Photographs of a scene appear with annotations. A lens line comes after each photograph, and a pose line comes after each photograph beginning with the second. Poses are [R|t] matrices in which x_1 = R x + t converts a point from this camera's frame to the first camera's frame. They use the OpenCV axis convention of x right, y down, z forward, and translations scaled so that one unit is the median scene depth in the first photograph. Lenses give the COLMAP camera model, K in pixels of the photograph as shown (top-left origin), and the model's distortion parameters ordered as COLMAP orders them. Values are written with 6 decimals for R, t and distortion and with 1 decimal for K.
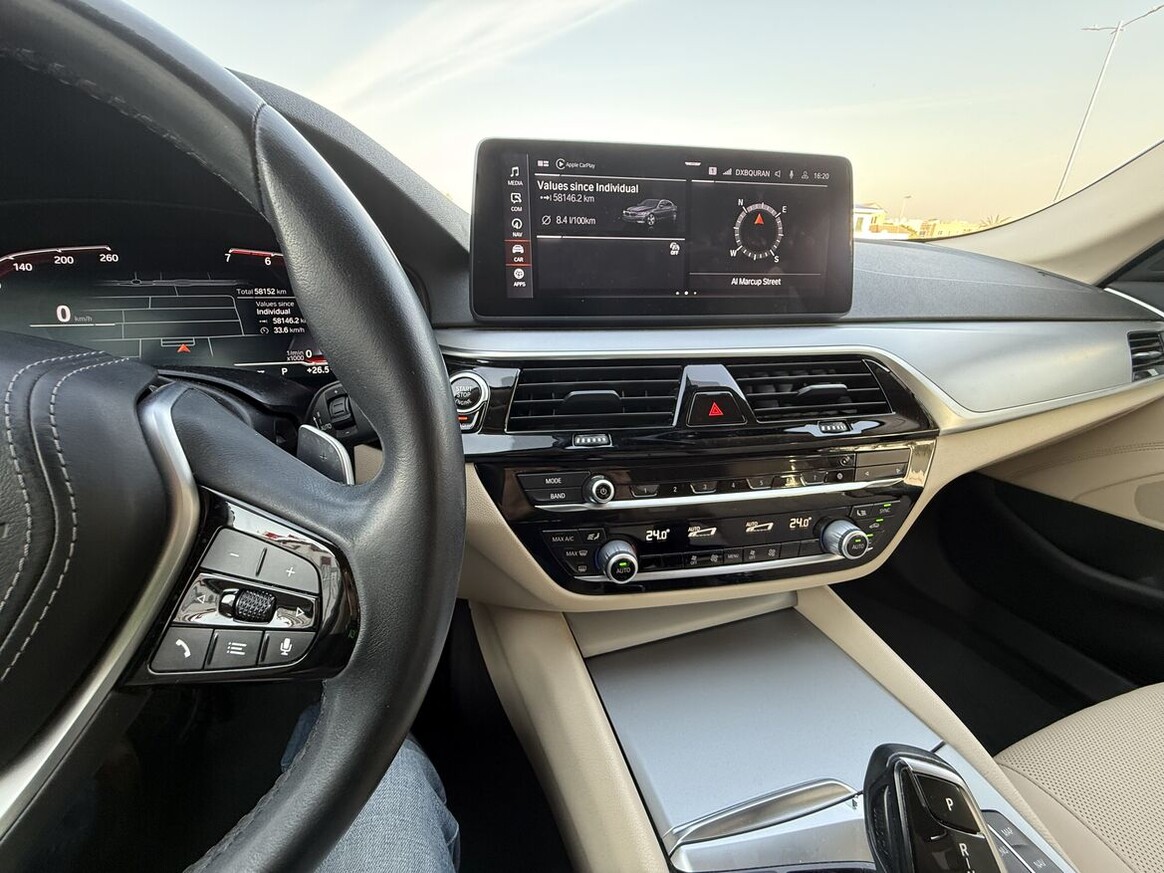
lens RADIAL K [[467.8, 0, 581.7], [0, 467.8, 436.9], [0, 0, 1]] dist [-0.000789, -0.000054]
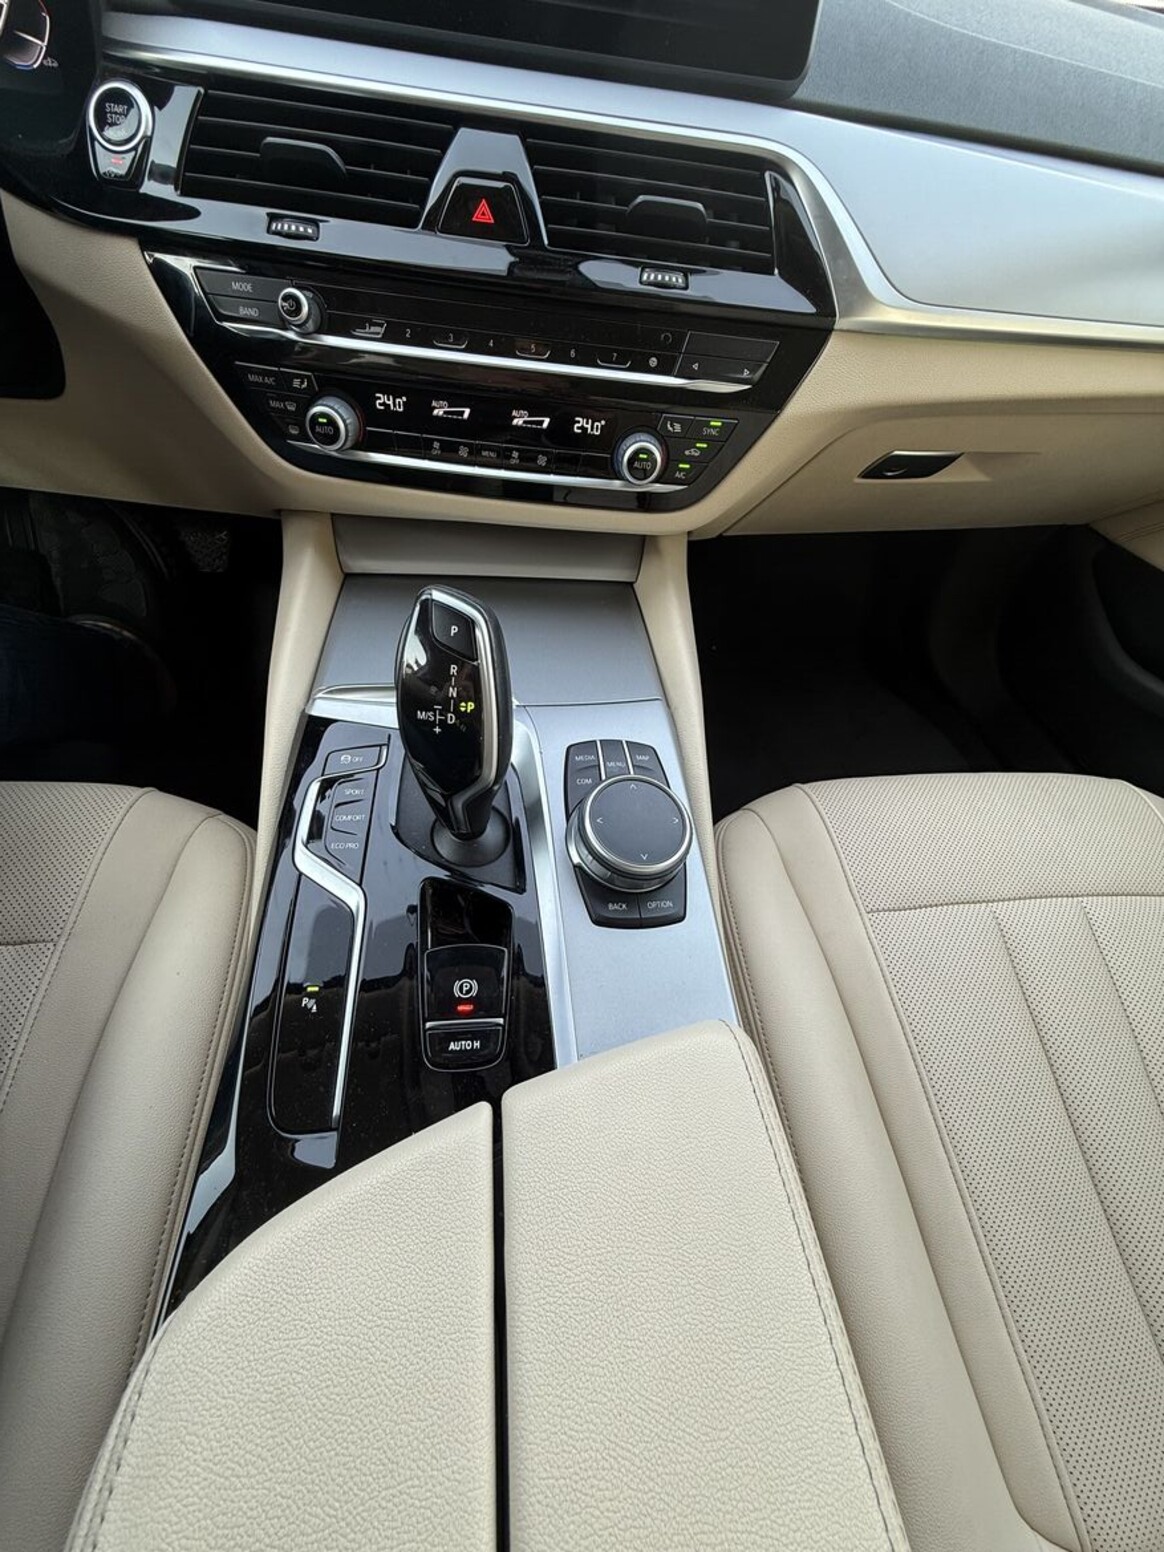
lens RADIAL K [[623.8, 0, 583.2], [0, 623.8, 774.2], [0, 0, 1]] dist [-0.000789, -0.000054]
pose [[0.975756, 0.207611, -0.069272, 0.634491], [-0.154271, 0.876937, 0.455172, 0.215436], [0.155246, -0.433450, 0.887705, -0.134398]]
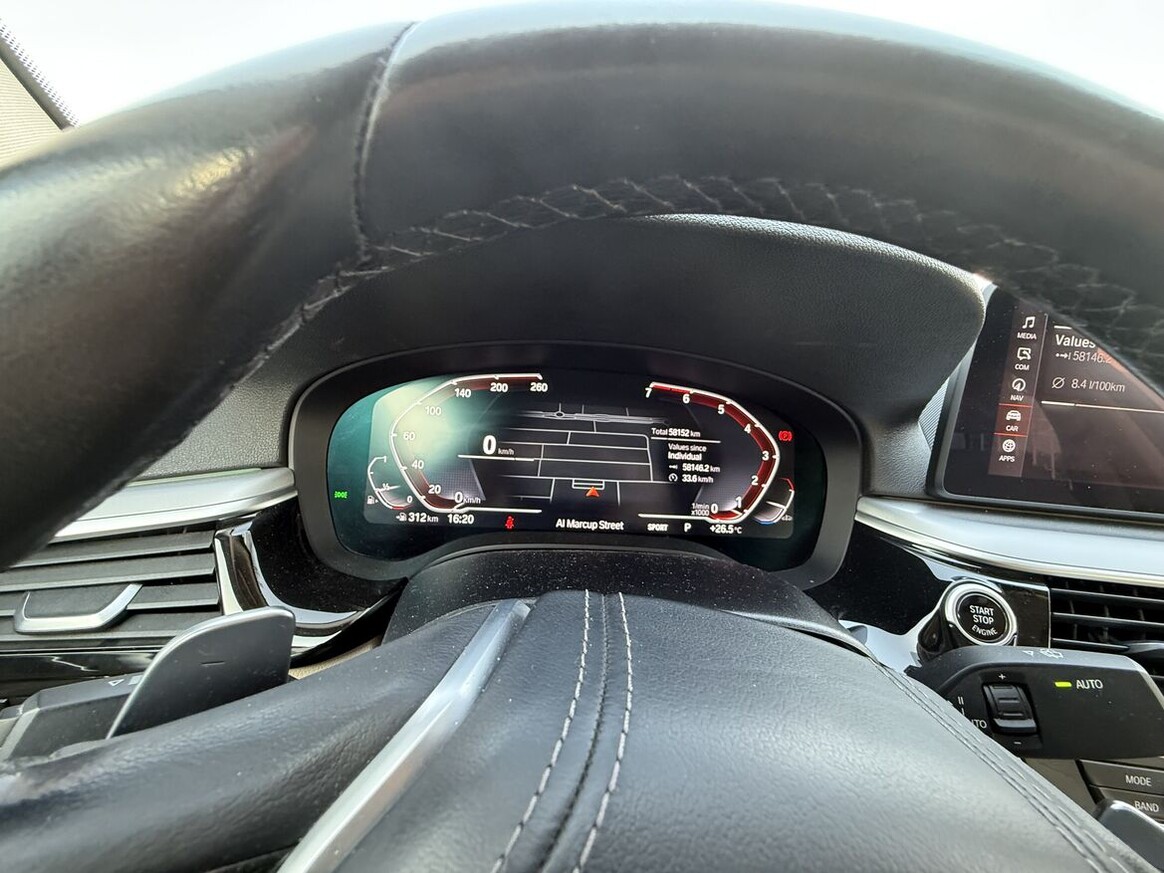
lens RADIAL K [[467.8, 0, 581.8], [0, 467.8, 436.9], [0, 0, 1]] dist [-0.000789, -0.000054]
pose [[0.974981, 0.117919, -0.188432, -0.693134], [-0.138984, 0.984949, -0.102759, -0.190669], [0.173479, 0.126377, 0.976696, 0.127181]]
